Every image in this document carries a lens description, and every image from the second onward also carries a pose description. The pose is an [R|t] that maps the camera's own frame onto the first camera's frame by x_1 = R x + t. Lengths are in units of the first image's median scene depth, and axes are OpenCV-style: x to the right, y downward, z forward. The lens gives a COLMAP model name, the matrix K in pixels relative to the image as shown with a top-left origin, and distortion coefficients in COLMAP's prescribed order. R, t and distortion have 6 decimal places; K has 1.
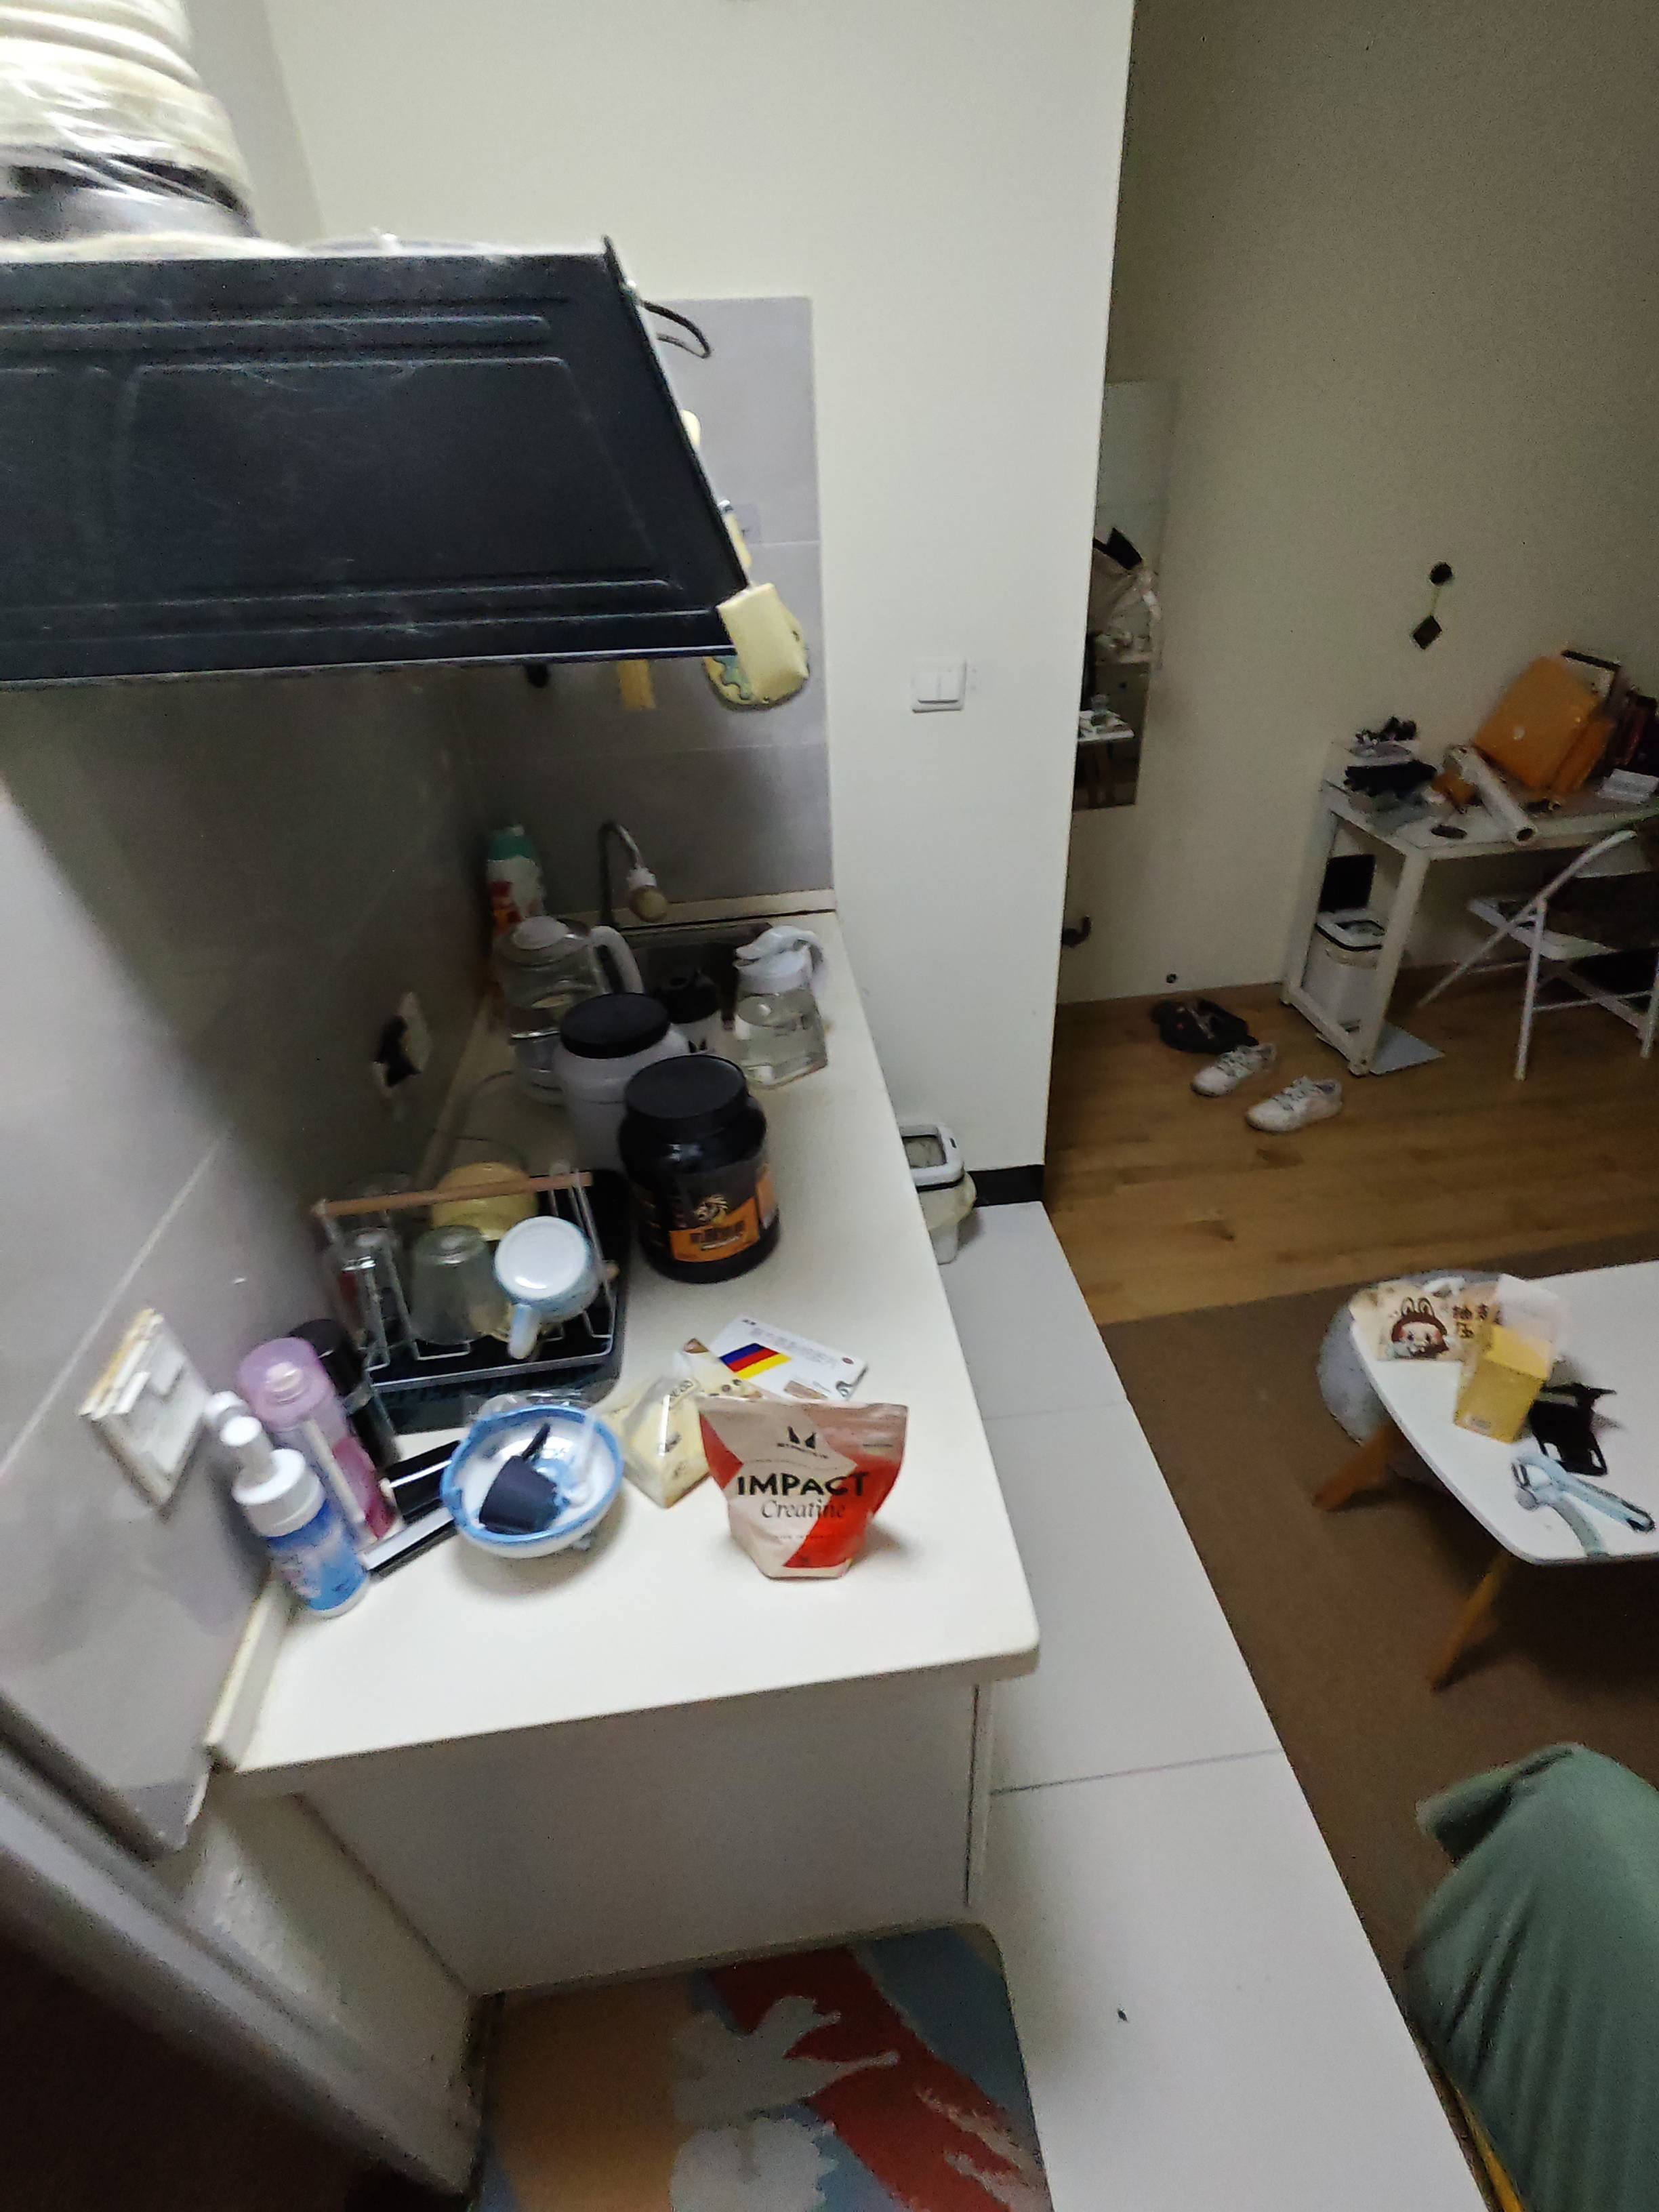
lens RADIAL K [[1010.8, 0, 837.1], [0, 1010.8, 1134.7], [0, 0, 1]] dist [-0.002840, -0.000094]
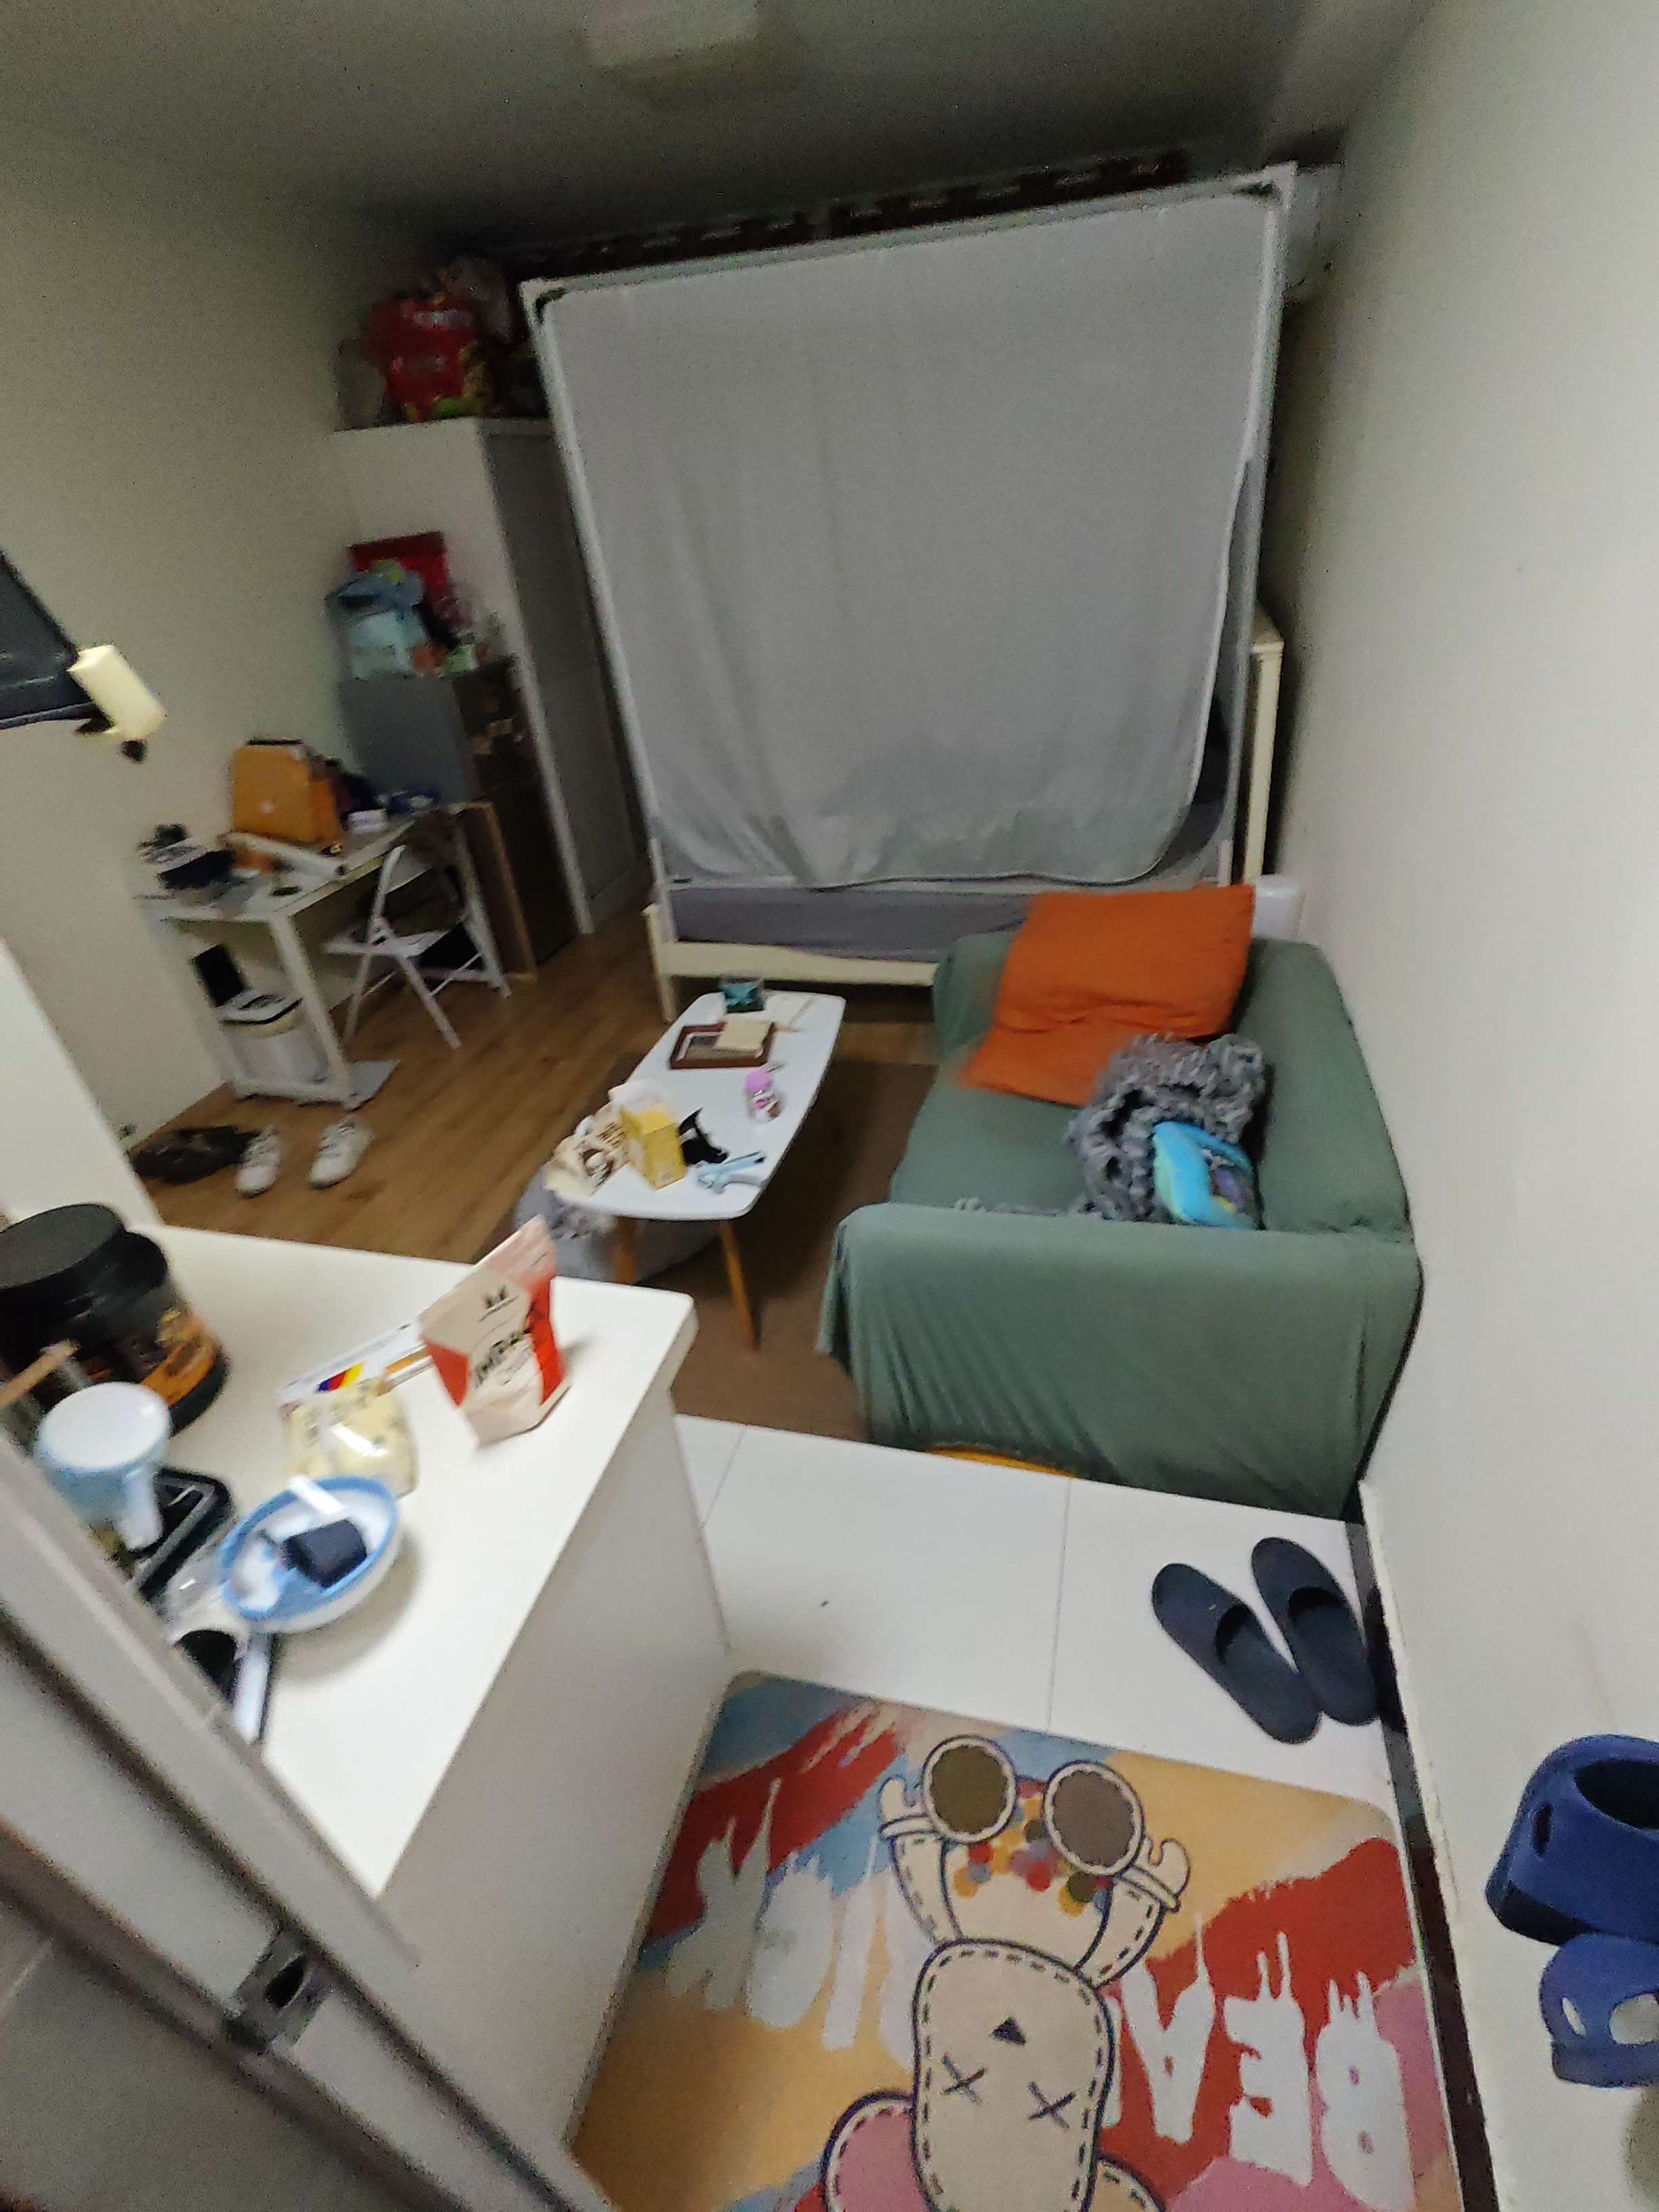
lens RADIAL K [[1010.8, 0, 837.1], [0, 1010.8, 1134.7], [0, 0, 1]] dist [-0.002840, -0.000094]
pose [[0.370778, -0.494627, 0.786046, -0.196133], [0.581885, 0.783377, 0.218472, 0.031762], [-0.723833, 0.376383, 0.578275, -0.021124]]
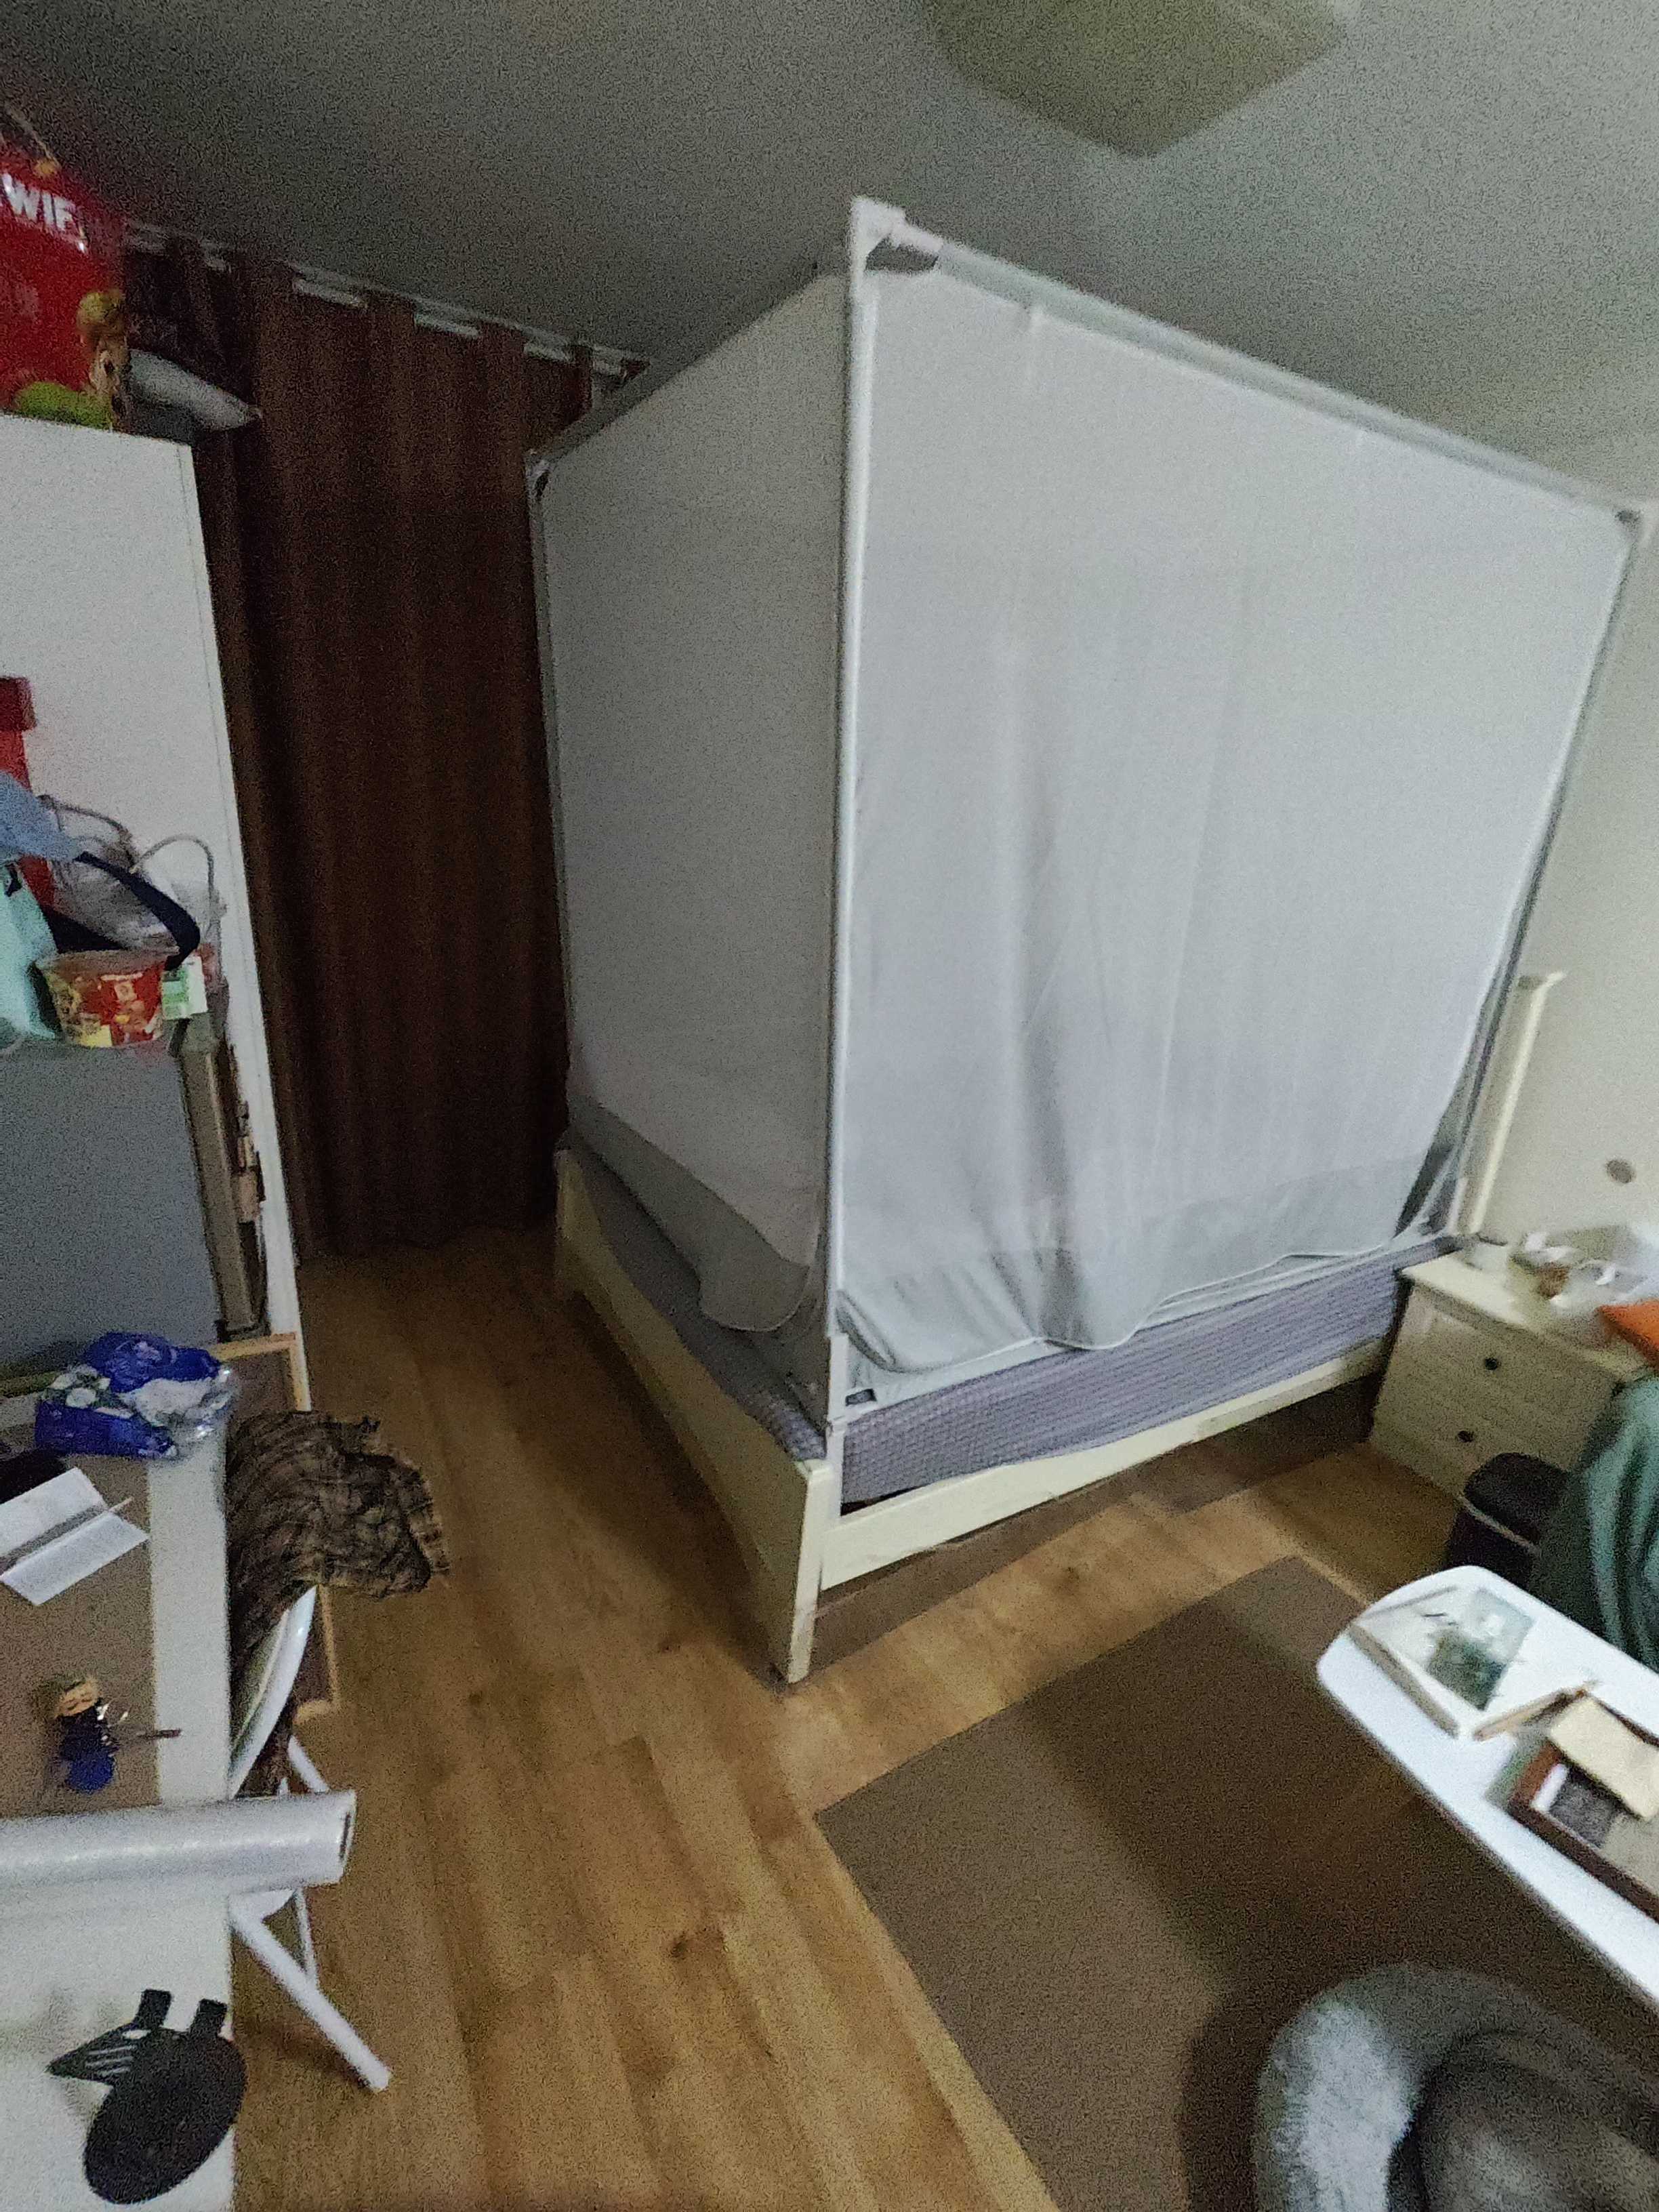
lens RADIAL K [[942.2, 0, 825.3], [0, 942.2, 1114.3], [0, 0, 1]] dist [-0.001260, -0.000129]
pose [[-0.390300, -0.294644, 0.872268, 0.414832], [0.481726, 0.742023, 0.466199, -0.470952], [-0.784605, 0.602152, -0.147674, 0.718386]]
